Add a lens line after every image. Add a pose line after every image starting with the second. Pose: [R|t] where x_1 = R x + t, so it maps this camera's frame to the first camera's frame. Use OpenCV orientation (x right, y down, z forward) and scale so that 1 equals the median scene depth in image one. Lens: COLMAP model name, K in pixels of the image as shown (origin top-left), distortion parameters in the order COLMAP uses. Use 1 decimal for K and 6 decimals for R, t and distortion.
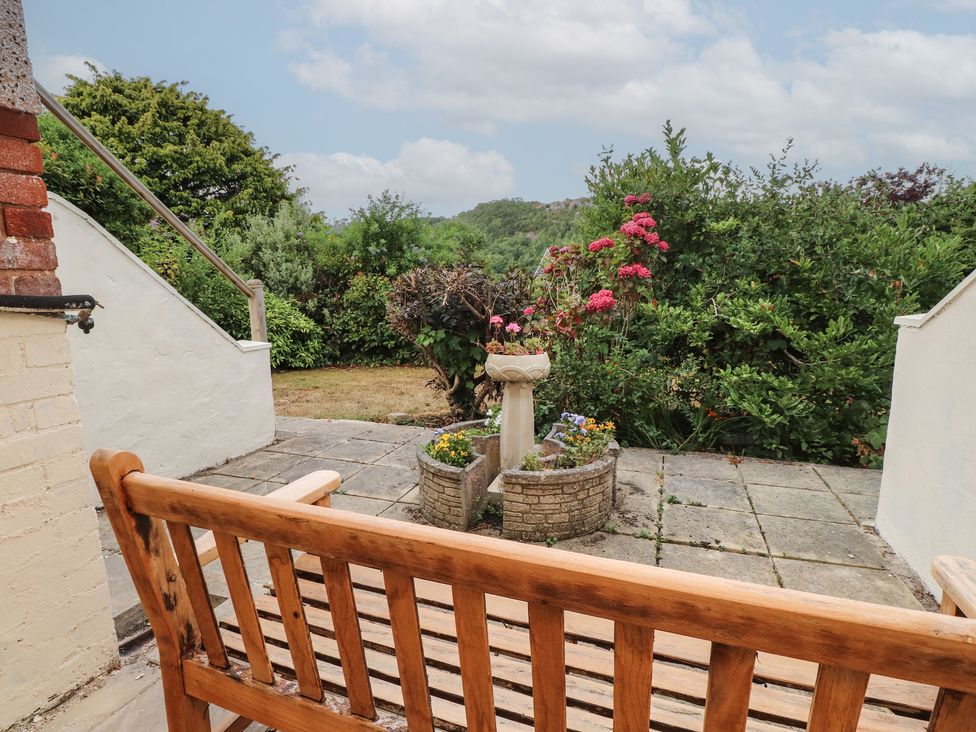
lens RADIAL K [[515.0, 0, 478.4], [0, 515.0, 362.0], [0, 0, 1]] dist [0.004974, -0.015565]
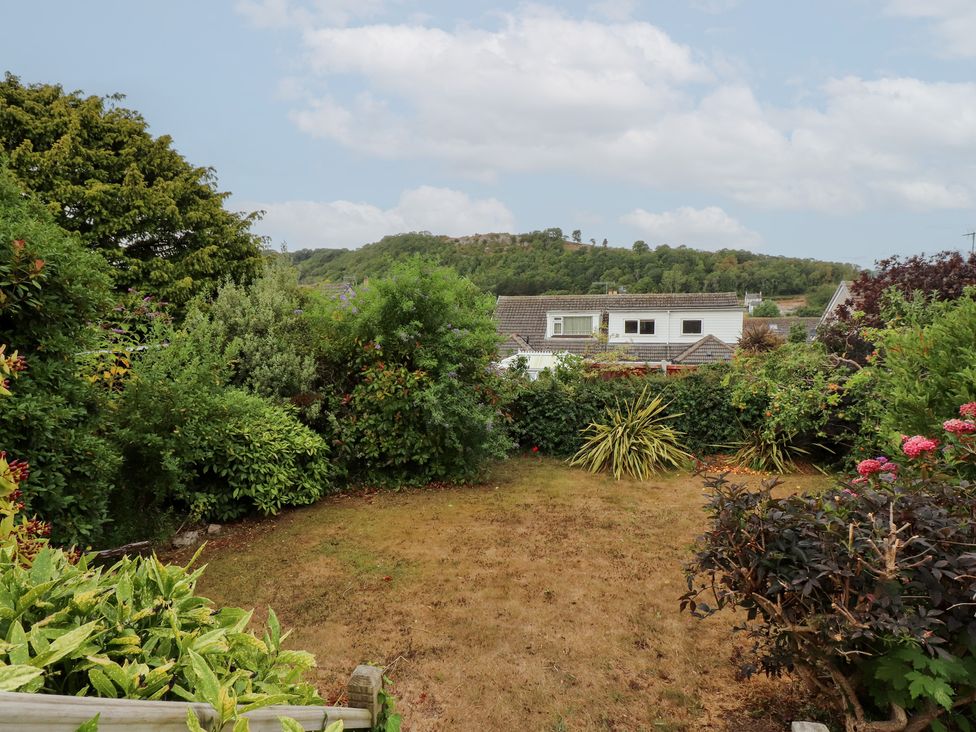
lens RADIAL K [[537.3, 0, 480.5], [0, 537.3, 365.1], [0, 0, 1]] dist [0.002679, -0.014823]
pose [[0.984215, -0.014988, 0.176342, -0.221741], [0.026275, 0.997740, -0.061847, -0.118637], [-0.175016, 0.065504, 0.982384, 0.219170]]
